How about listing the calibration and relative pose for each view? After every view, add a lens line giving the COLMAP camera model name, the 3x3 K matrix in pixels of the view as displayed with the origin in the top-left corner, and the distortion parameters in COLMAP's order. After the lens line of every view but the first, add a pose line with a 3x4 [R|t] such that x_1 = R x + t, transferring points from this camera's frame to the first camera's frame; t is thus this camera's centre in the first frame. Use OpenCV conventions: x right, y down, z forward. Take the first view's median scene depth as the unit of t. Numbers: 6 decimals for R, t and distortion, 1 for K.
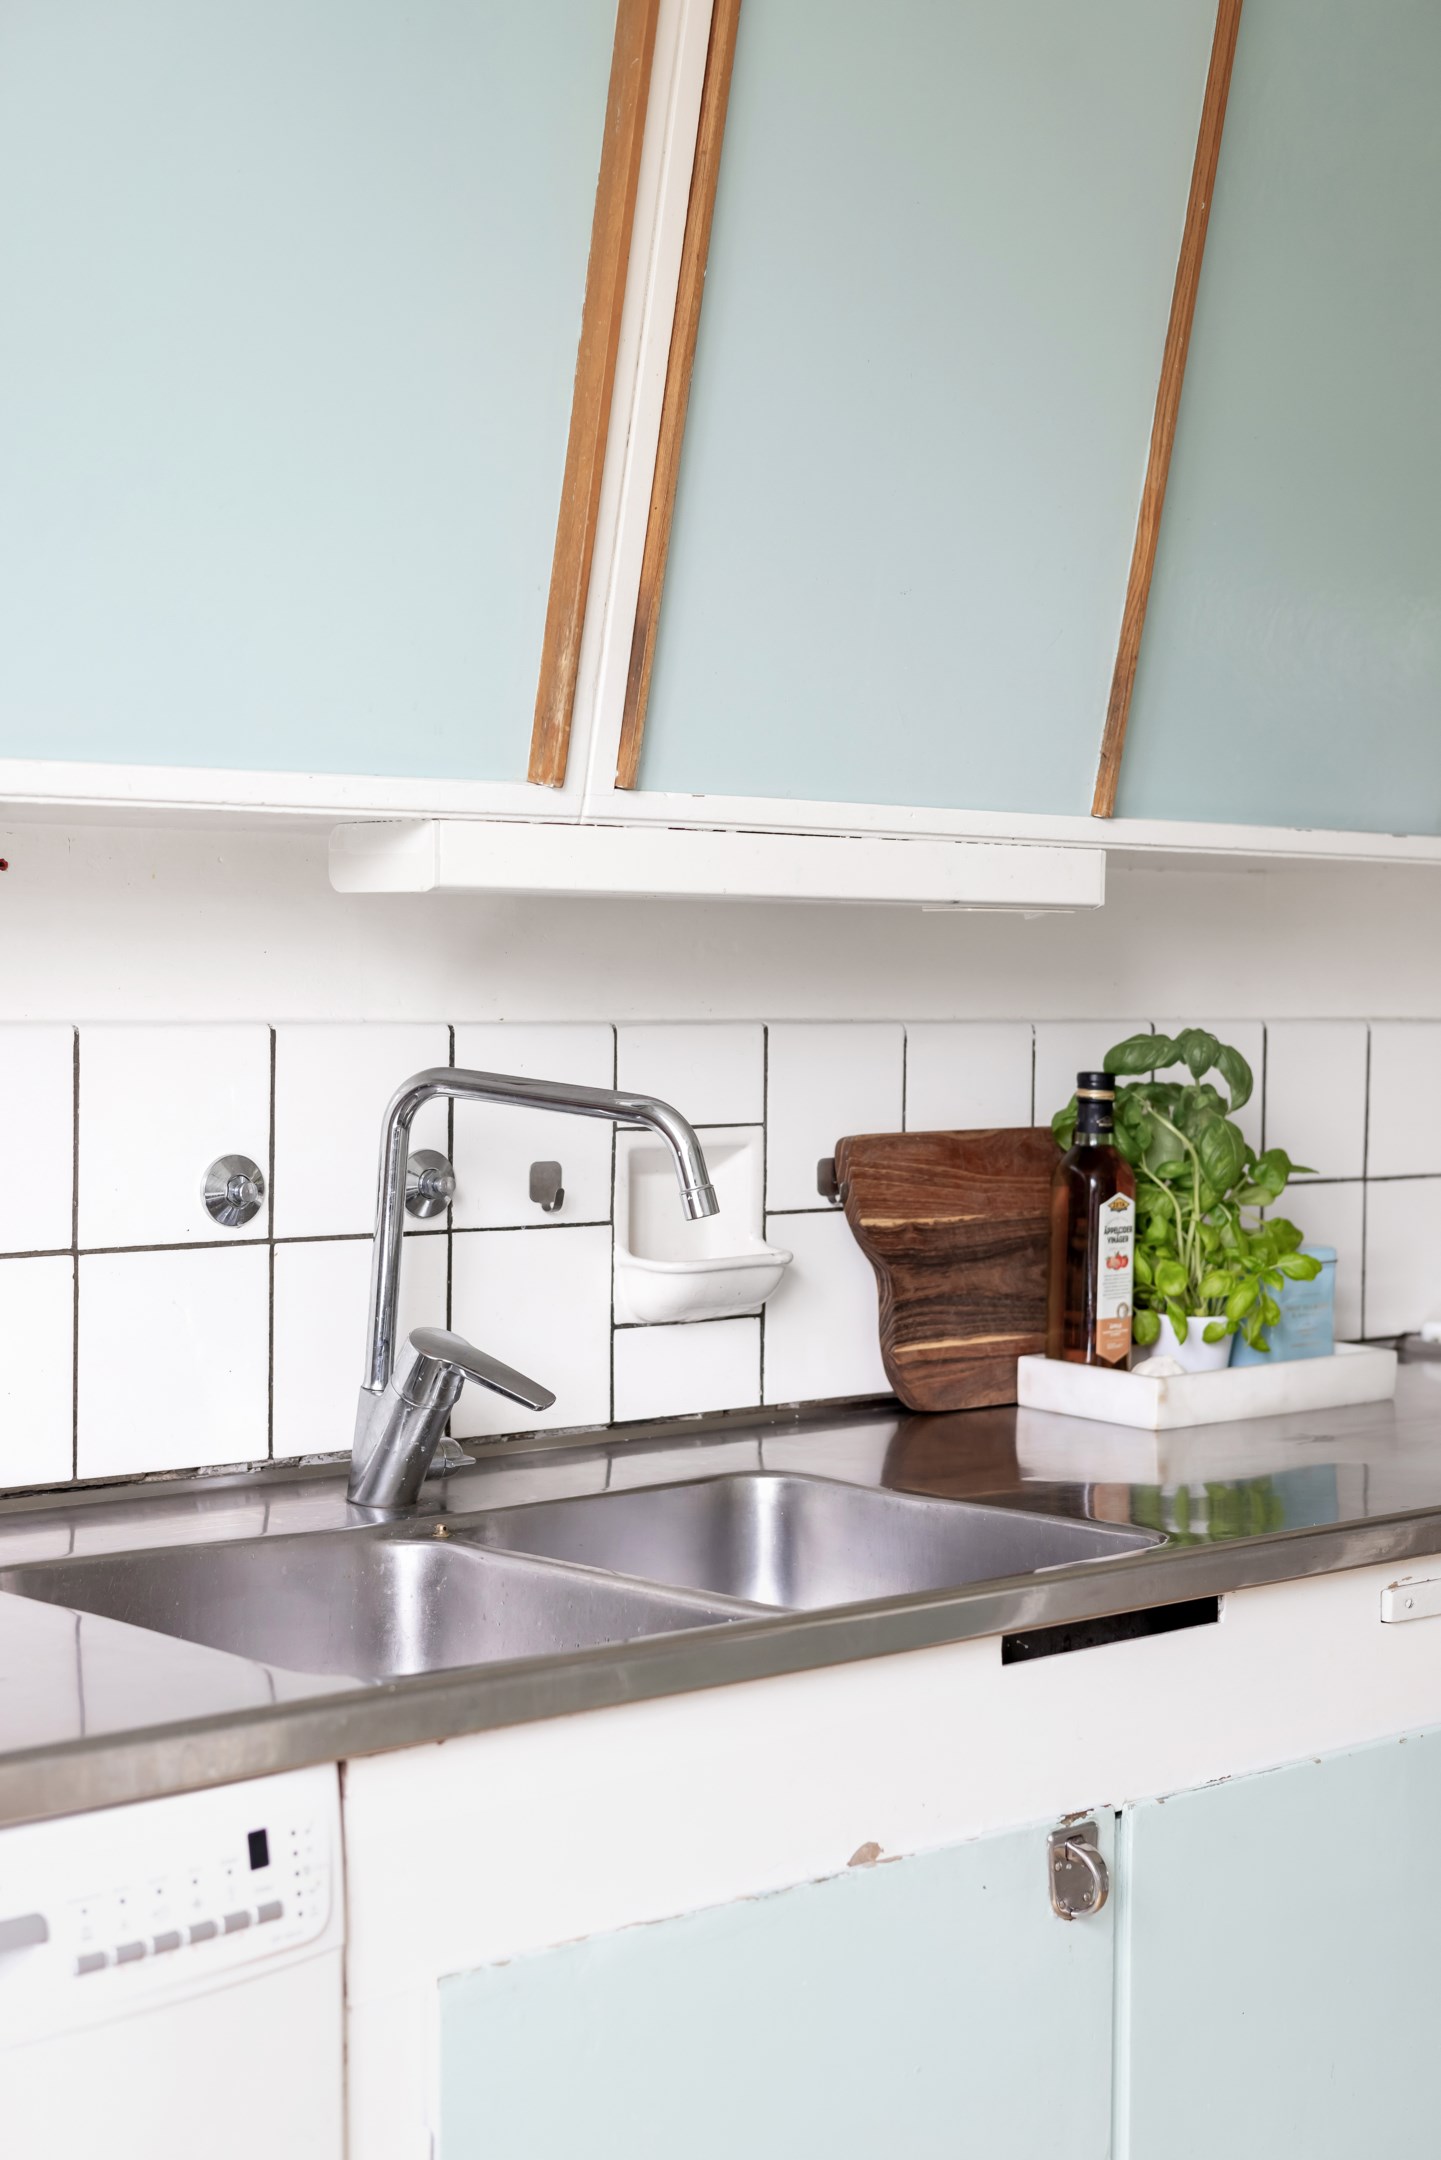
lens RADIAL K [[3143.2, 0, 722.8], [0, 3143.2, 1090.9], [0, 0, 1]] dist [0.009748, 0.000000]
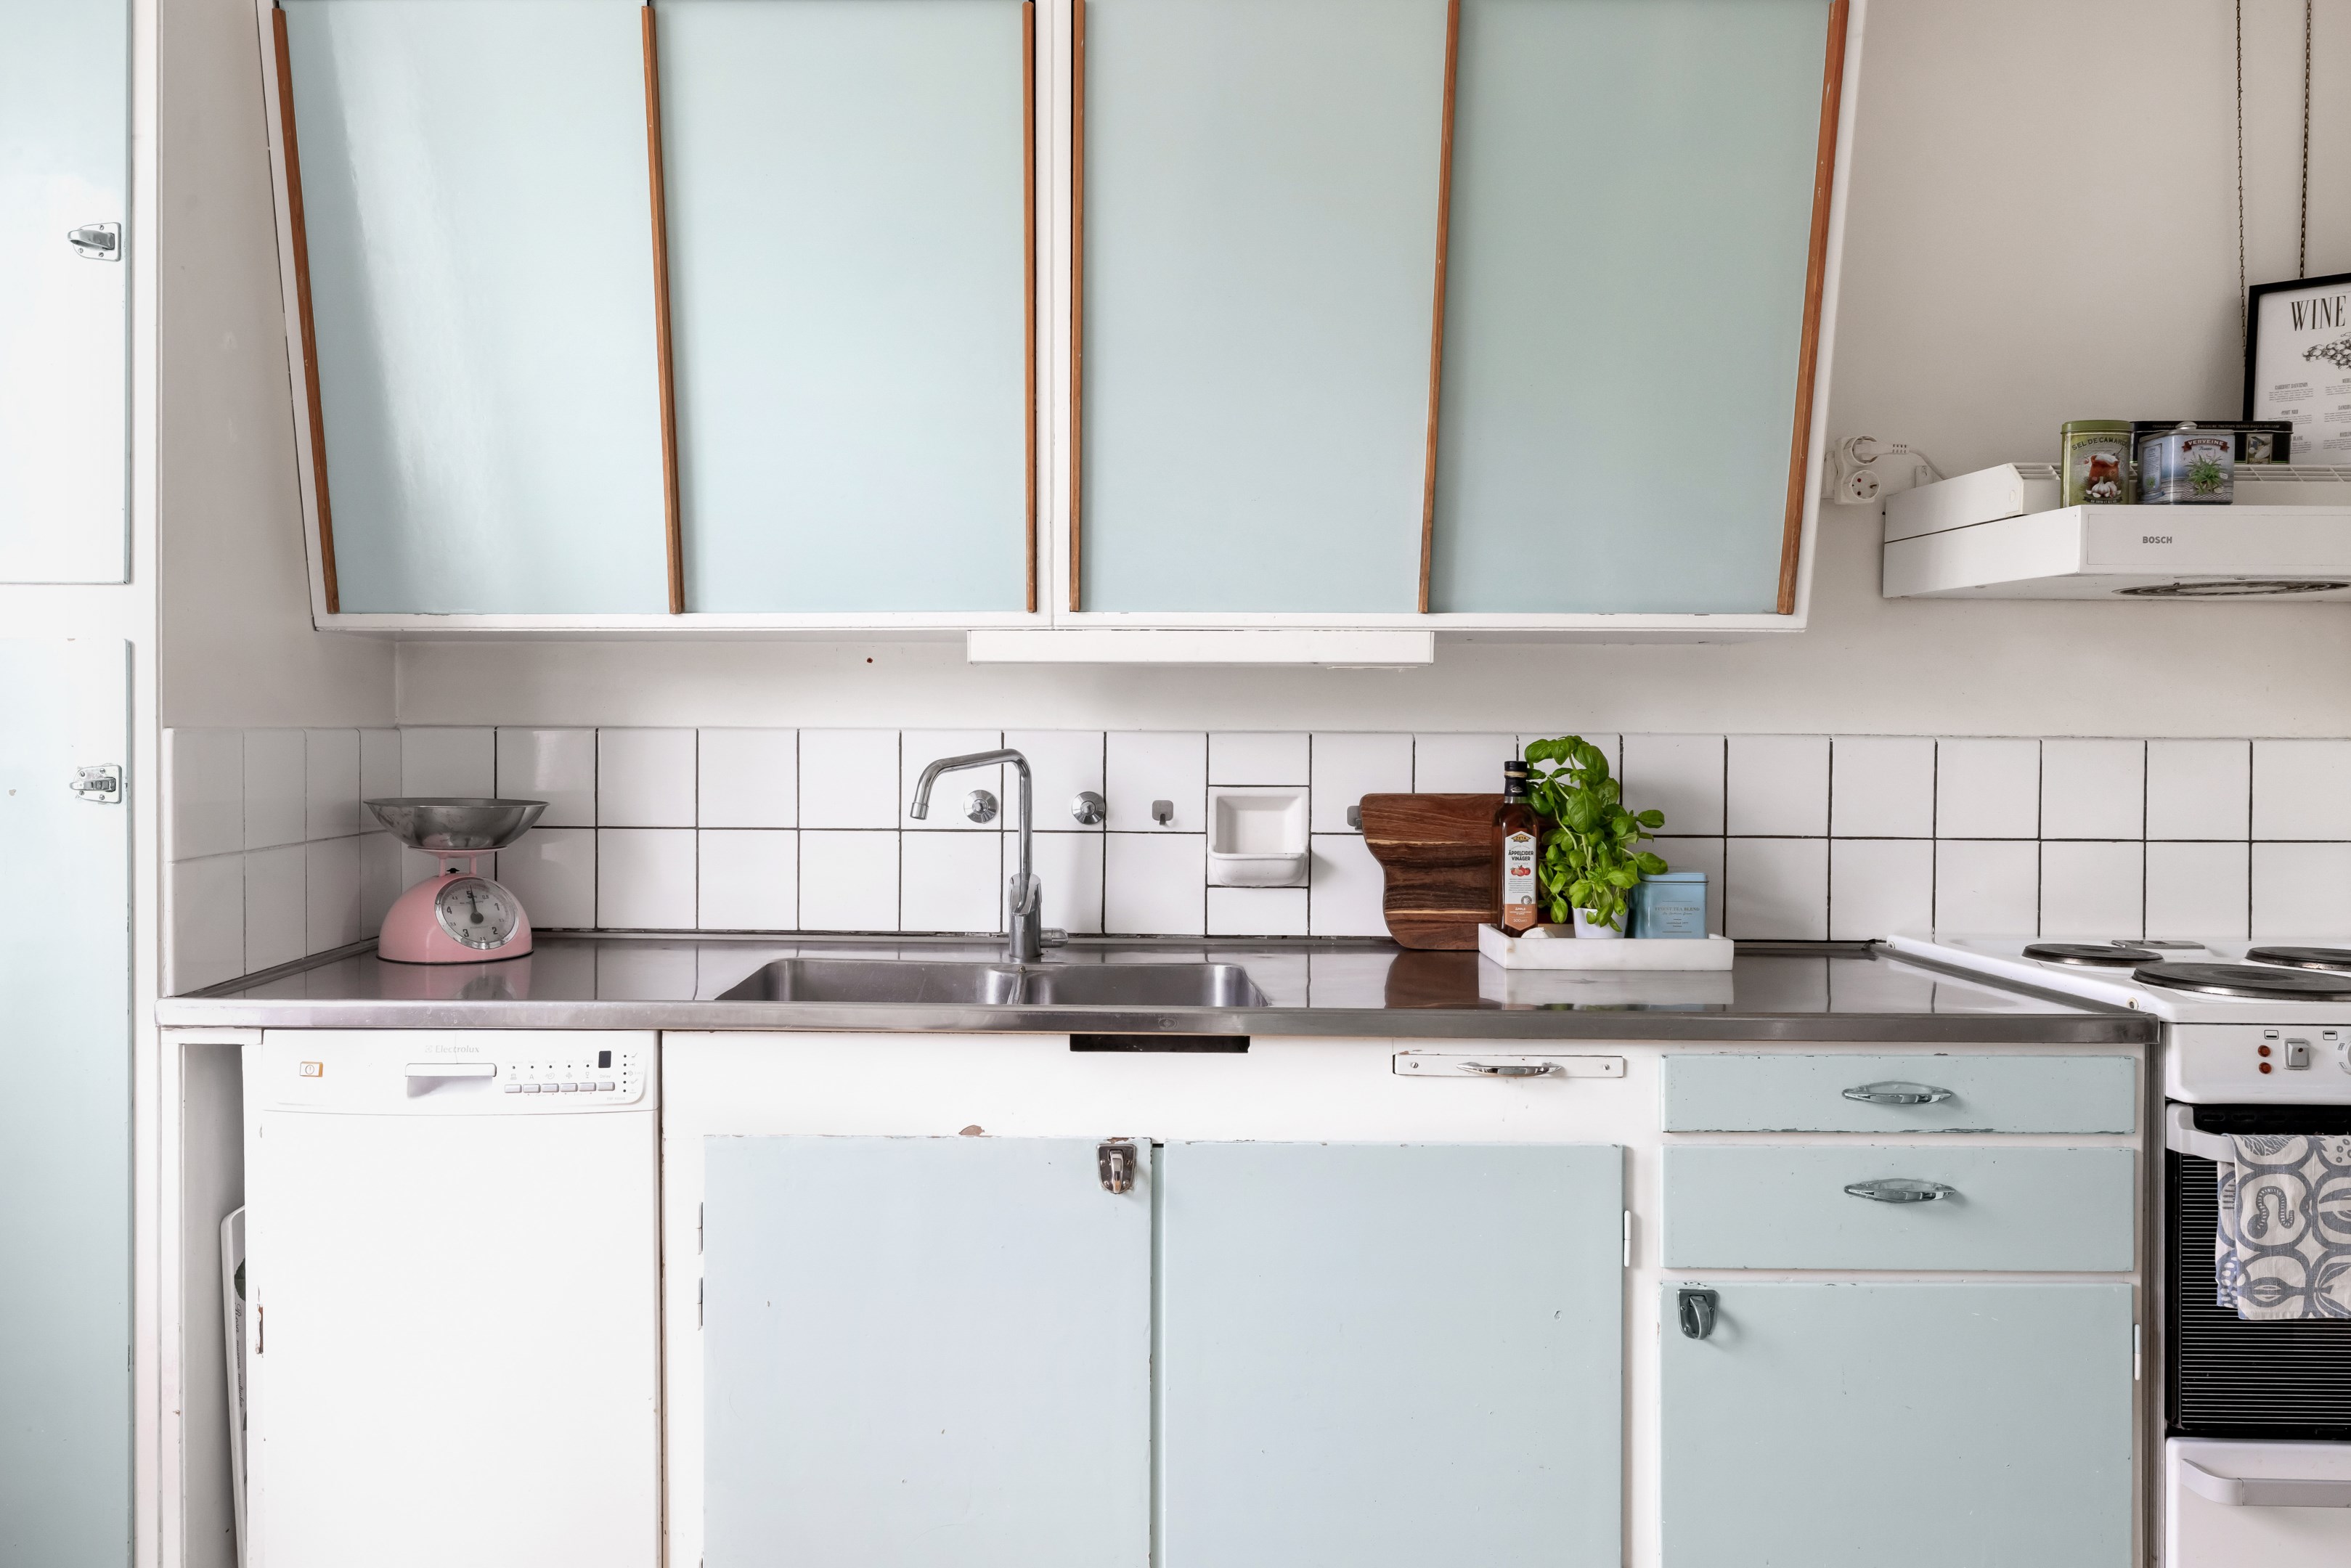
lens RADIAL K [[1574.7, 0, 1099.7], [0, 1574.7, 752.7], [0, 0, 1]] dist [0.002297, 0.000345]
pose [[0.737813, 0.001281, -0.675004, 0.542836], [-0.024278, 0.999402, -0.024640, 0.016491], [0.674569, 0.034568, 0.737402, 0.210484]]
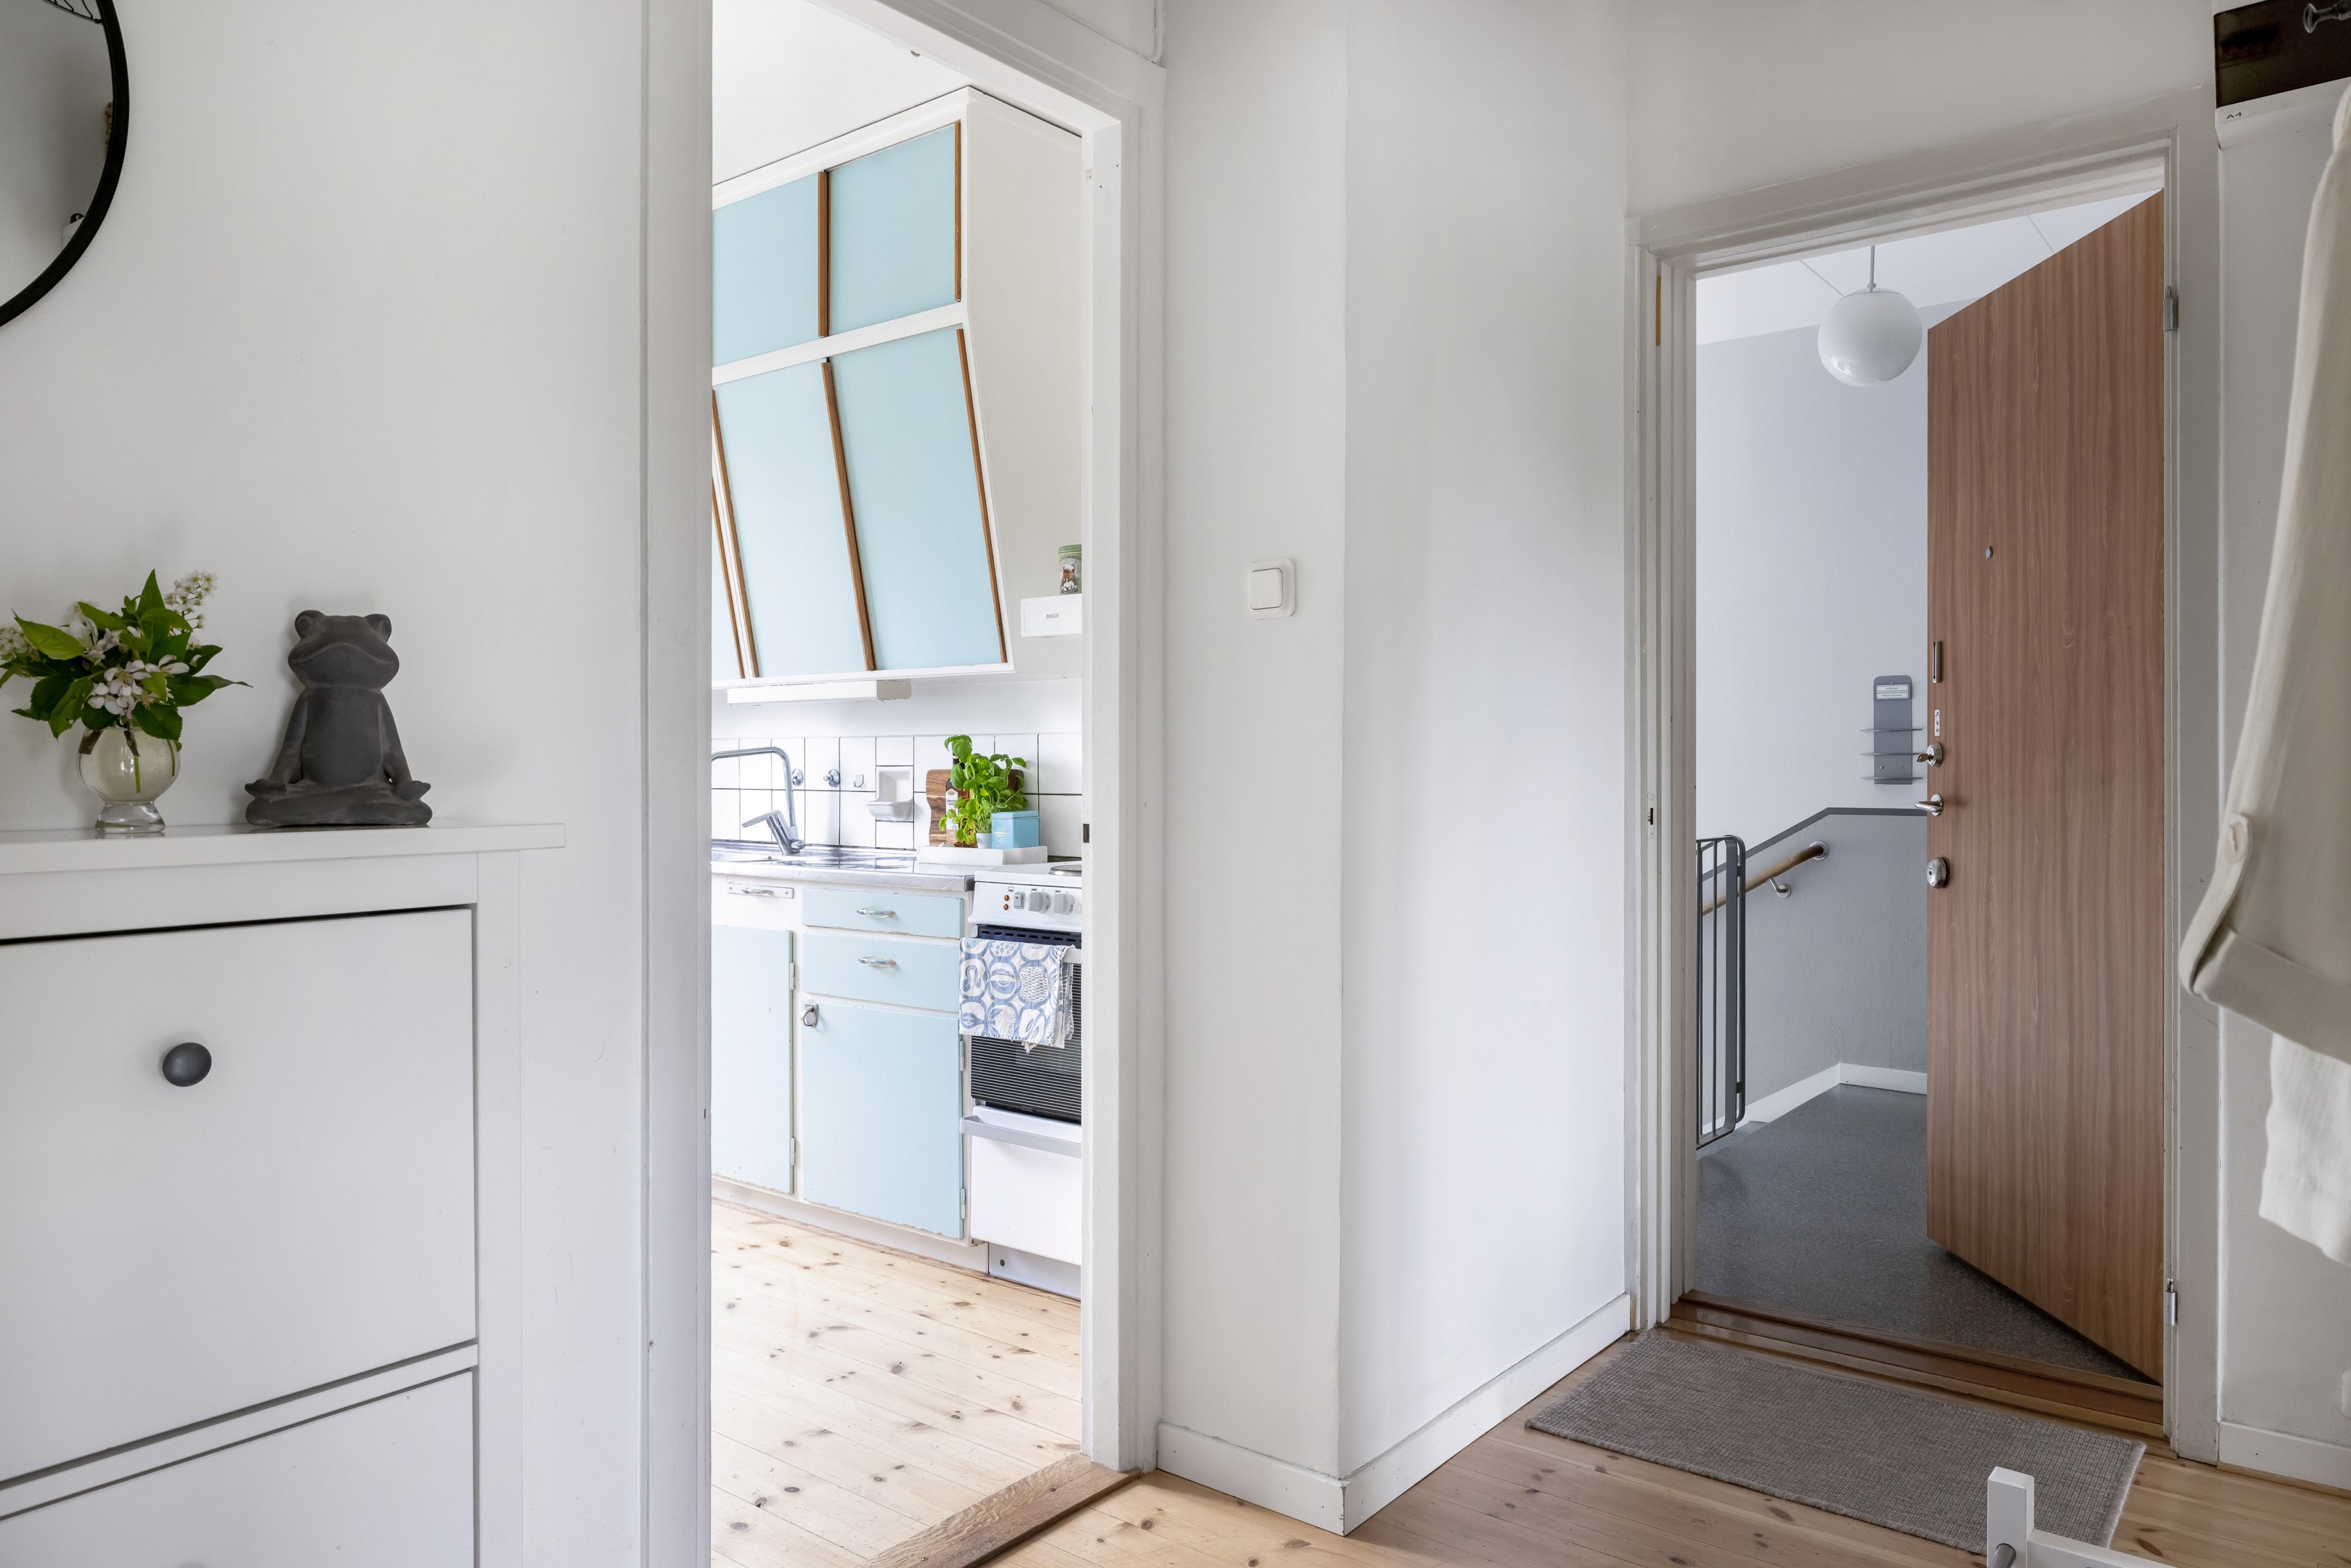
lens RADIAL K [[1592.8, 0, 1196.1], [0, 1592.8, 782.4], [0, 0, 1]] dist [-0.002256, 0.006925]
pose [[0.175515, 0.001159, -0.984476, 1.716644], [-0.034430, 0.999395, -0.004961, 0.025804], [0.983875, 0.034766, 0.175449, 0.975457]]
